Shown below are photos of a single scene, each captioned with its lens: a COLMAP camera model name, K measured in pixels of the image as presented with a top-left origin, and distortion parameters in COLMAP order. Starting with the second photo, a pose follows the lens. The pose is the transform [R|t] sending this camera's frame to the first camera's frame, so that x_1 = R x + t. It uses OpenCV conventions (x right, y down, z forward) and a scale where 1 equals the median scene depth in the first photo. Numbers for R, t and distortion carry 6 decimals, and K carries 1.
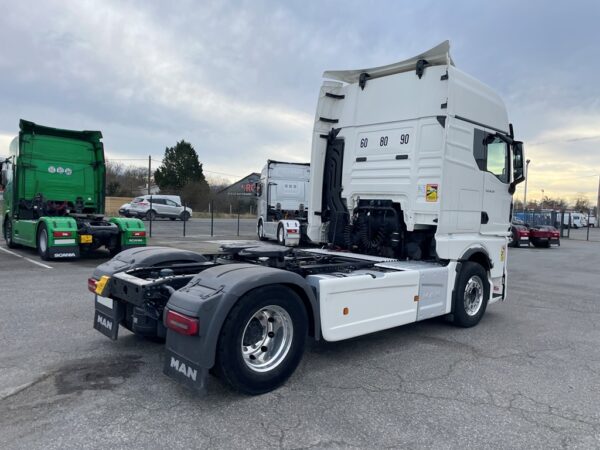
lens RADIAL K [[457.7, 0, 301.5], [0, 457.7, 233.1], [0, 0, 1]] dist [0.061613, -0.010437]
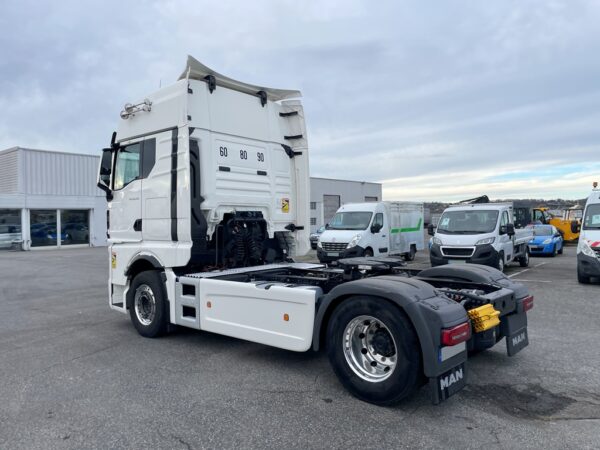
lens RADIAL K [[452.7, 0, 306.5], [0, 452.7, 224.3], [0, 0, 1]] dist [0.079029, -0.091502]
pose [[-0.103268, -0.046879, 0.993548, -0.878790], [0.067382, 0.996264, 0.054011, -0.092401], [-0.992369, 0.072525, -0.099724, 0.998548]]
